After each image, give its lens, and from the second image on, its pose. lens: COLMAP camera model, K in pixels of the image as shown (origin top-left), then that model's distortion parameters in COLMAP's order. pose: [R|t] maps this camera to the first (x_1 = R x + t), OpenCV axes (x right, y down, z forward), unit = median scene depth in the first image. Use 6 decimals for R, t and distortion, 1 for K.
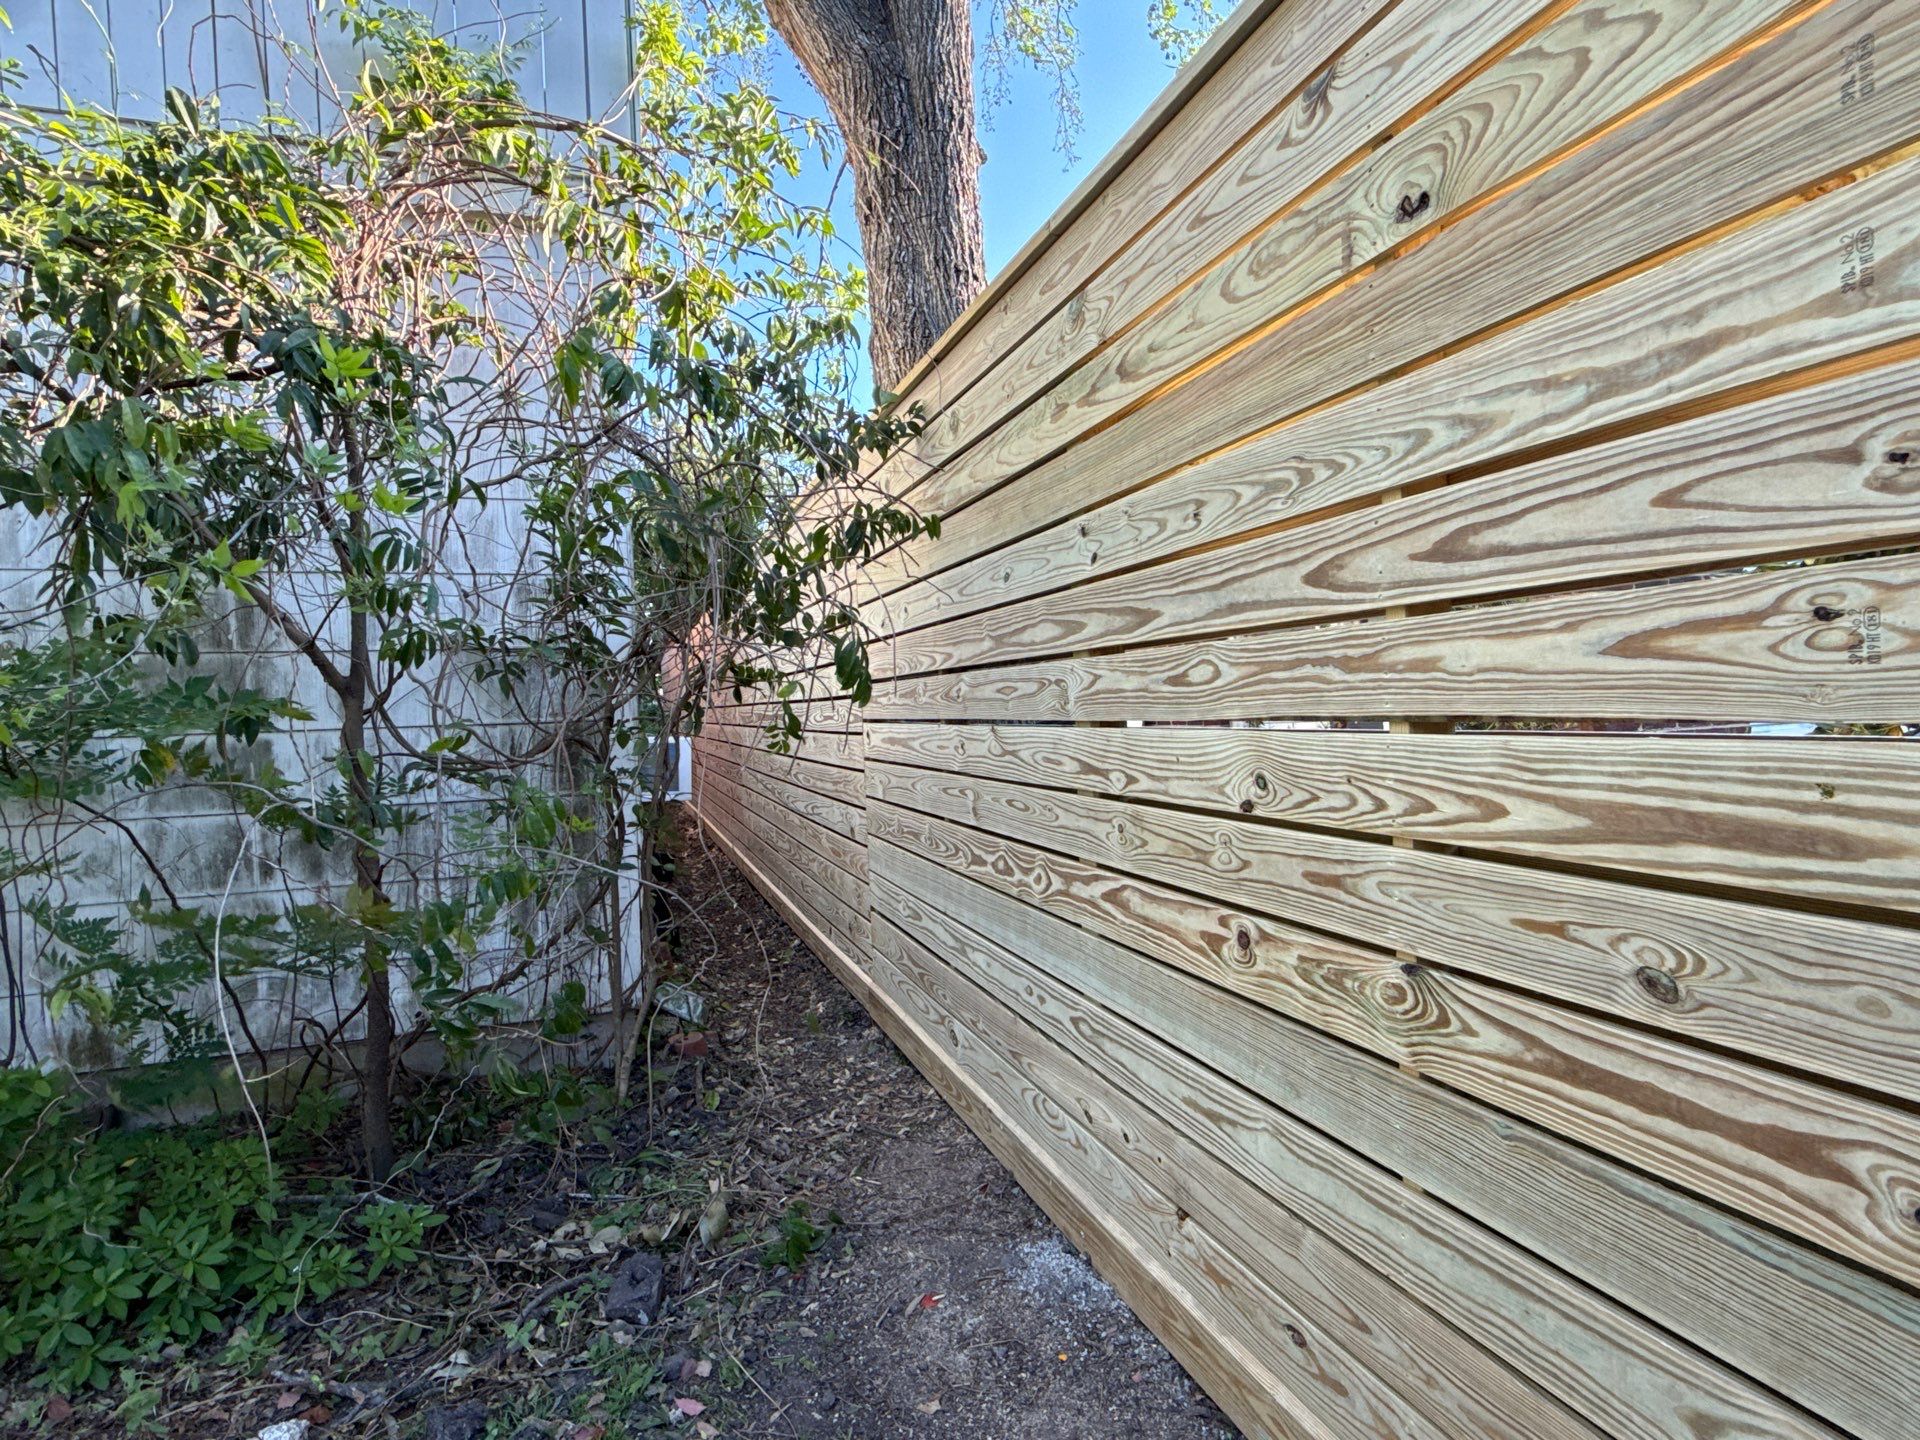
lens RADIAL K [[1021.0, 0, 961.5], [0, 1021.0, 727.2], [0, 0, 1]] dist [0.000147, -0.000764]
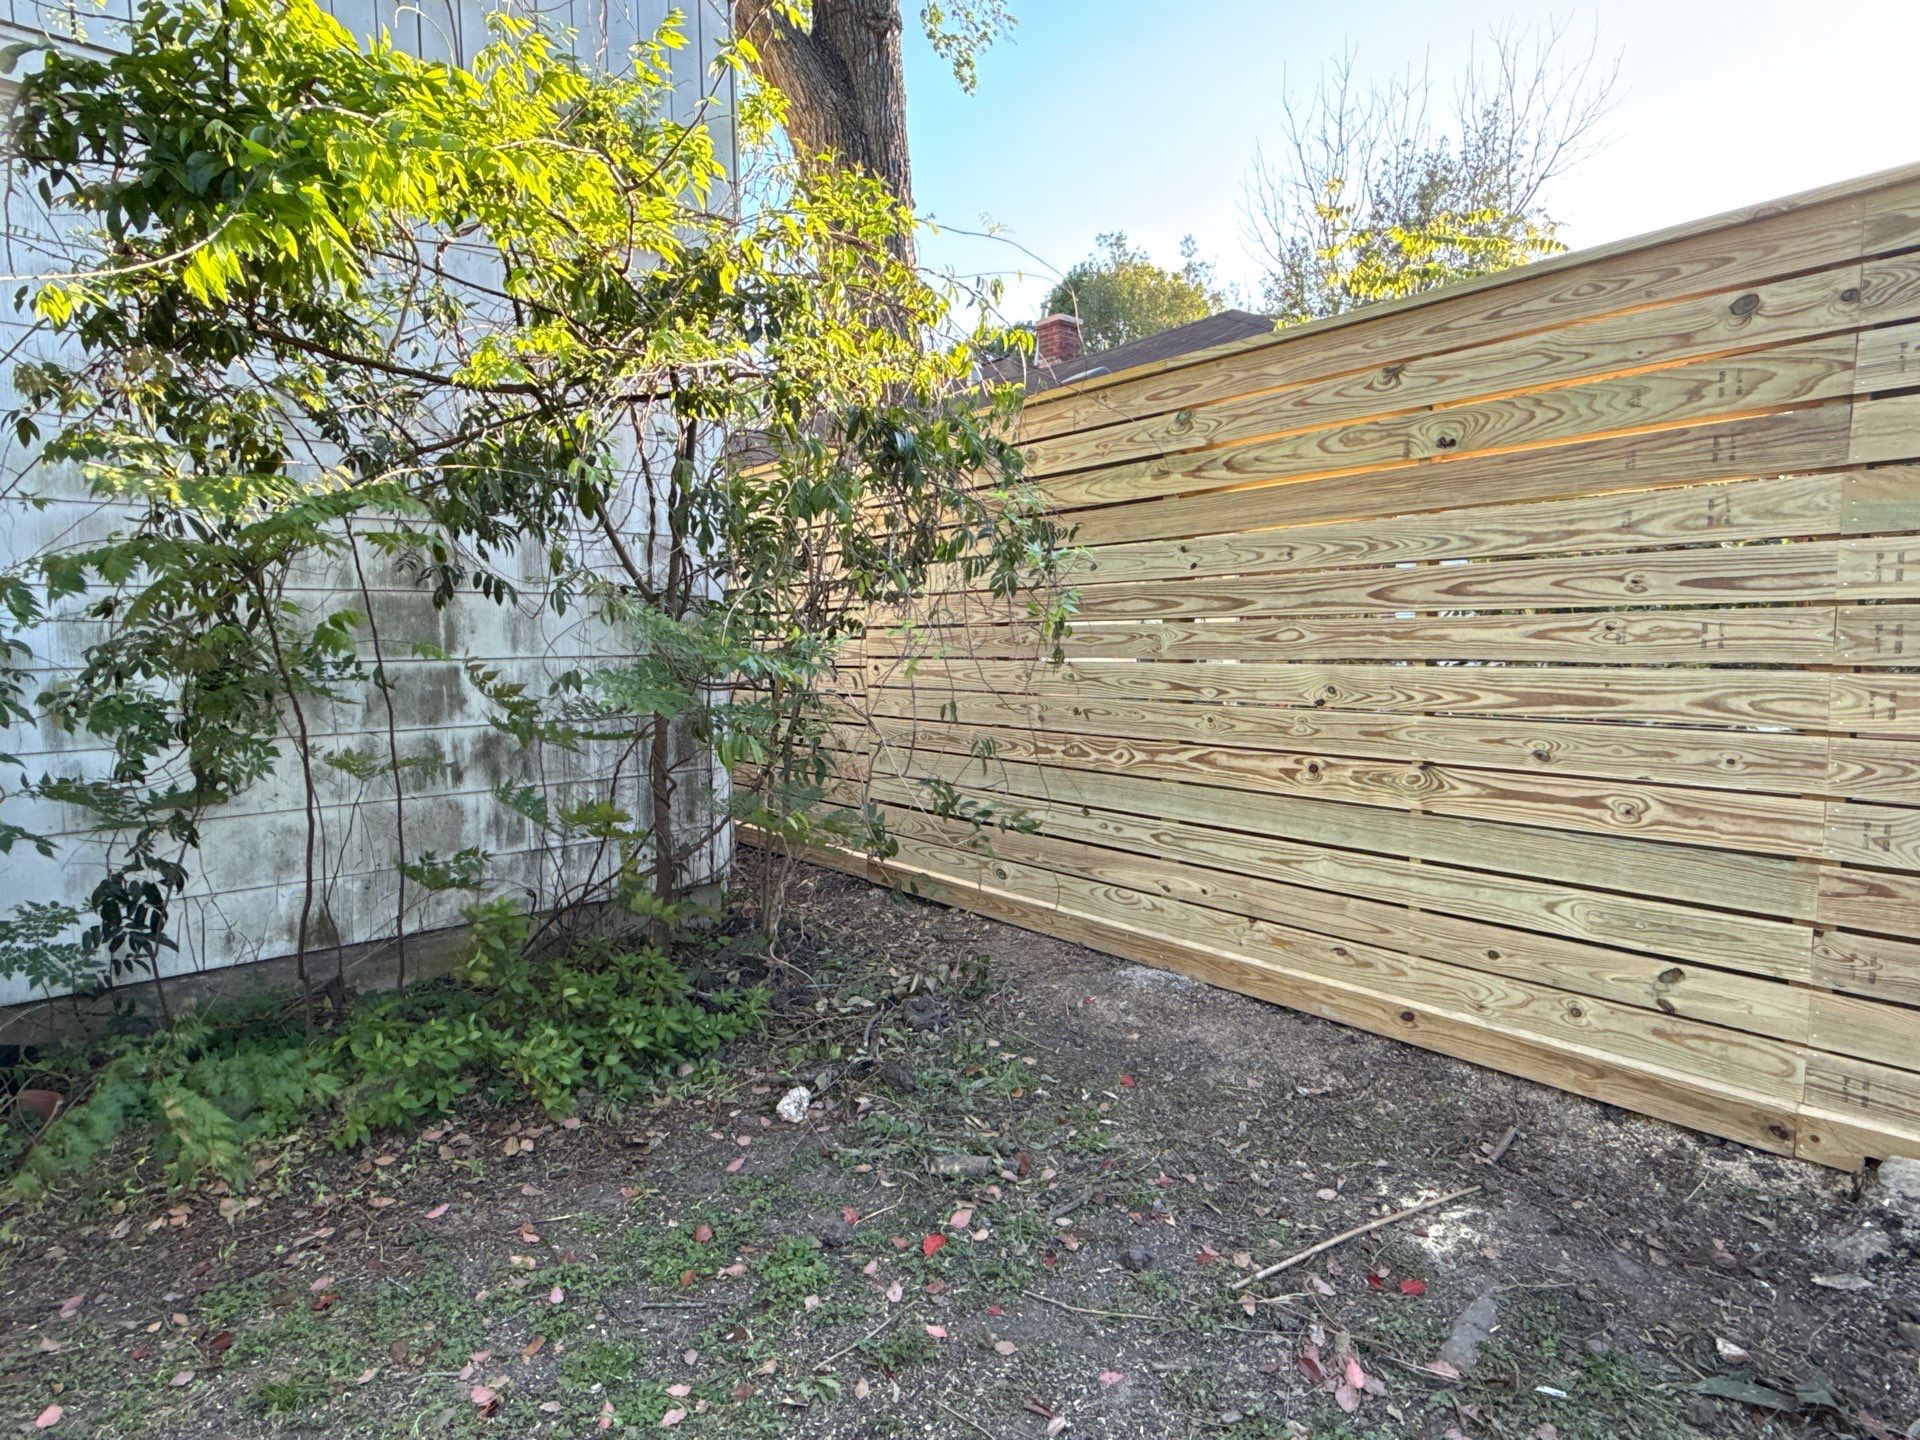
lens RADIAL K [[1021.0, 0, 958.4], [0, 1021.0, 727.1], [0, 0, 1]] dist [0.000147, -0.000764]
pose [[0.932483, -0.010058, 0.361073, -1.139838], [-0.011103, 0.998342, 0.056484, 0.019940], [-0.361042, -0.056679, 0.930825, -0.642818]]
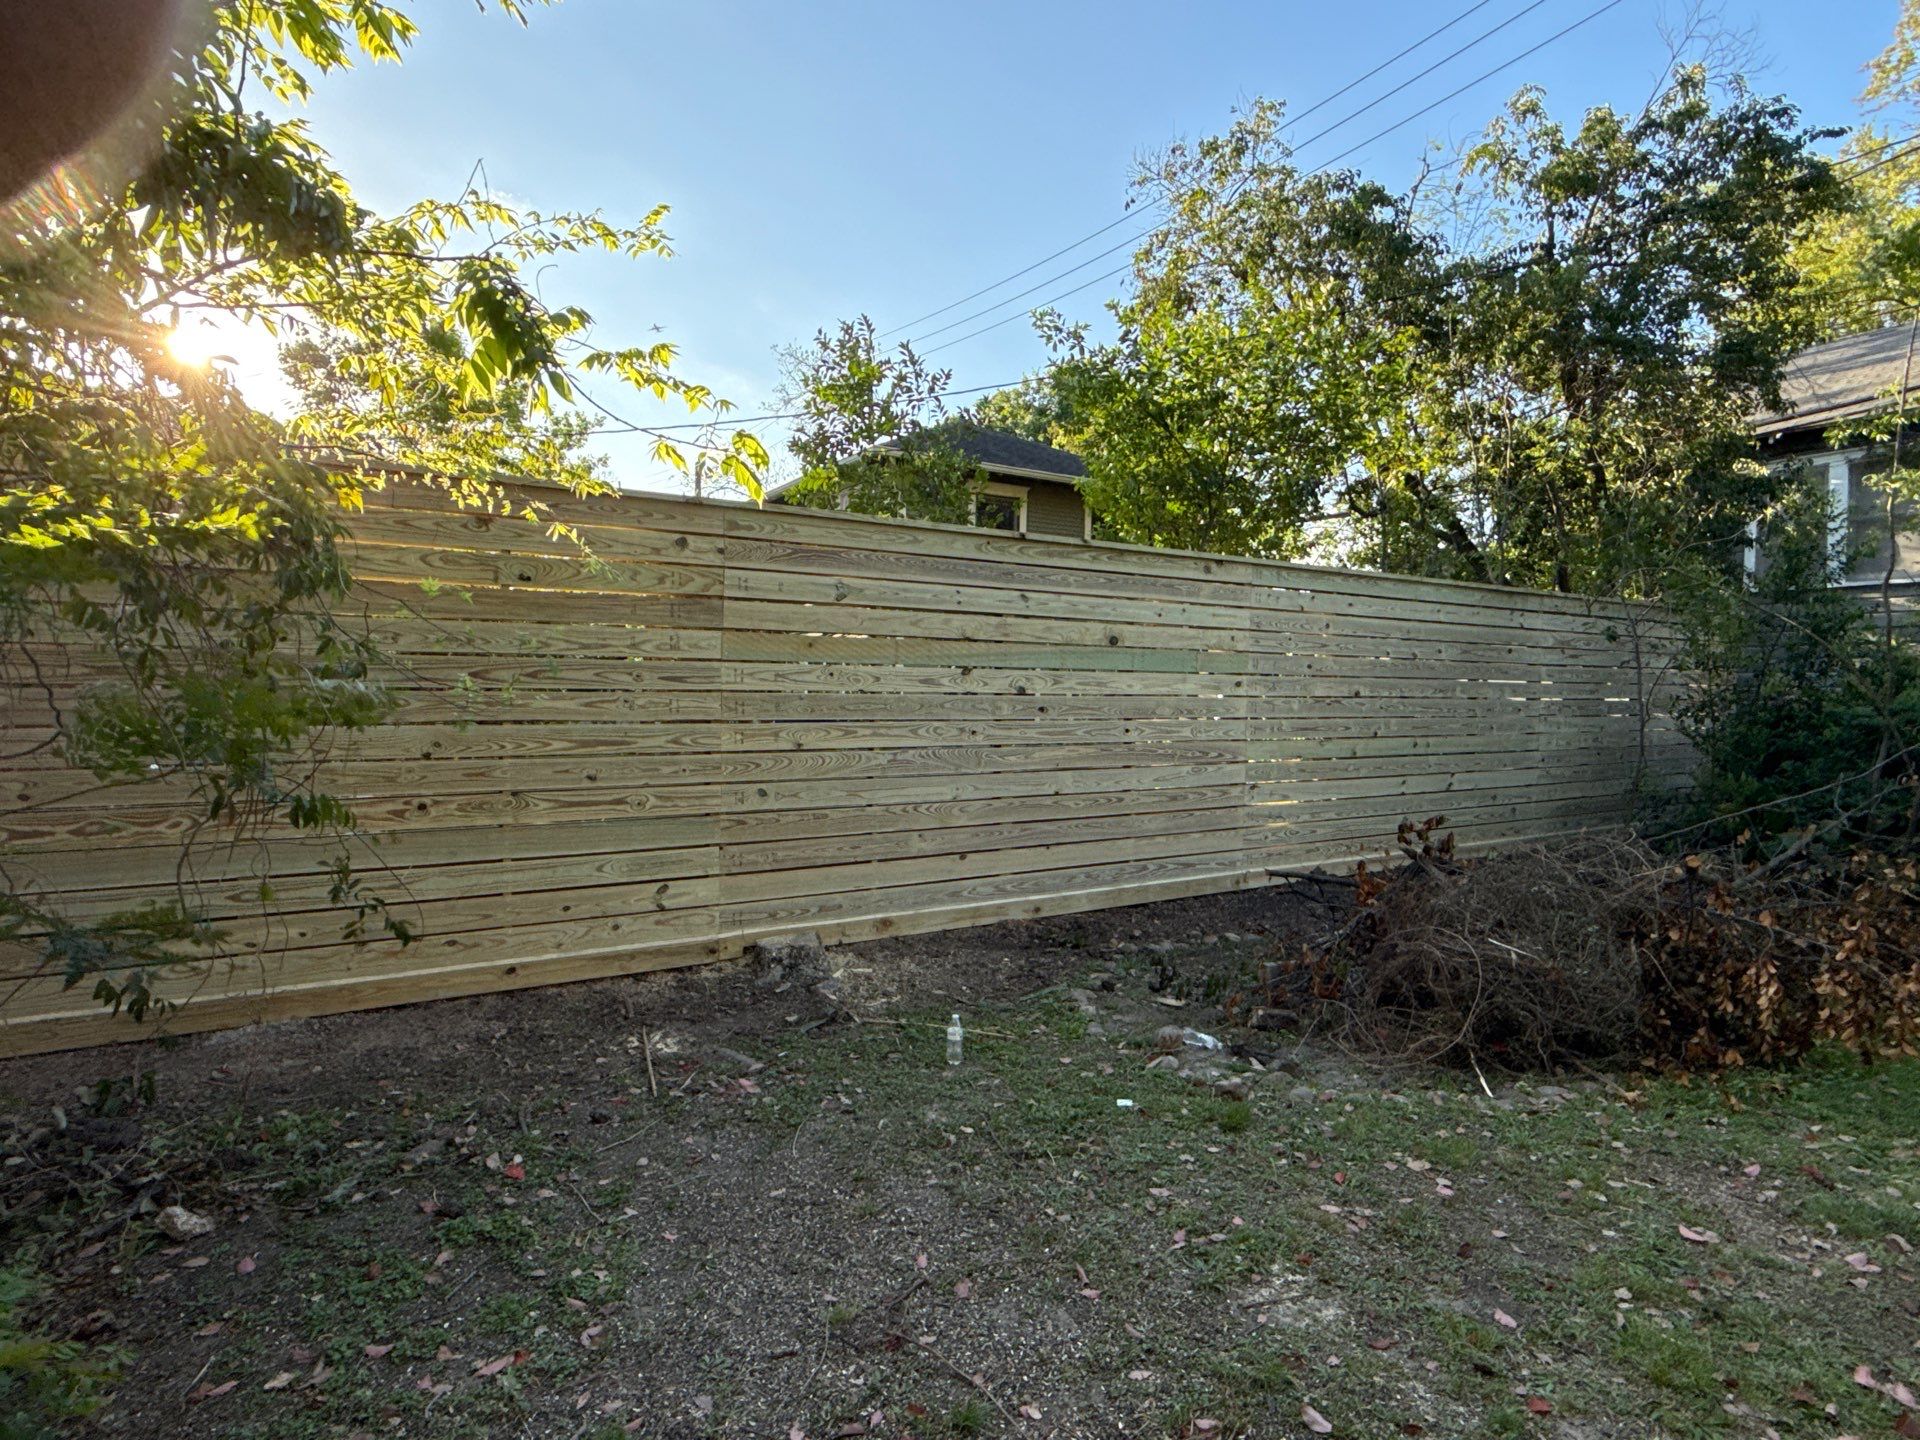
lens RADIAL K [[1021.0, 0, 957.1], [0, 1021.0, 723.7], [0, 0, 1]] dist [0.000147, -0.000764]
pose [[-0.219860, 0.002902, 0.975527, -2.621501], [0.019754, 0.999804, 0.001478, 0.020347], [-0.975332, 0.019595, -0.219874, 0.245659]]
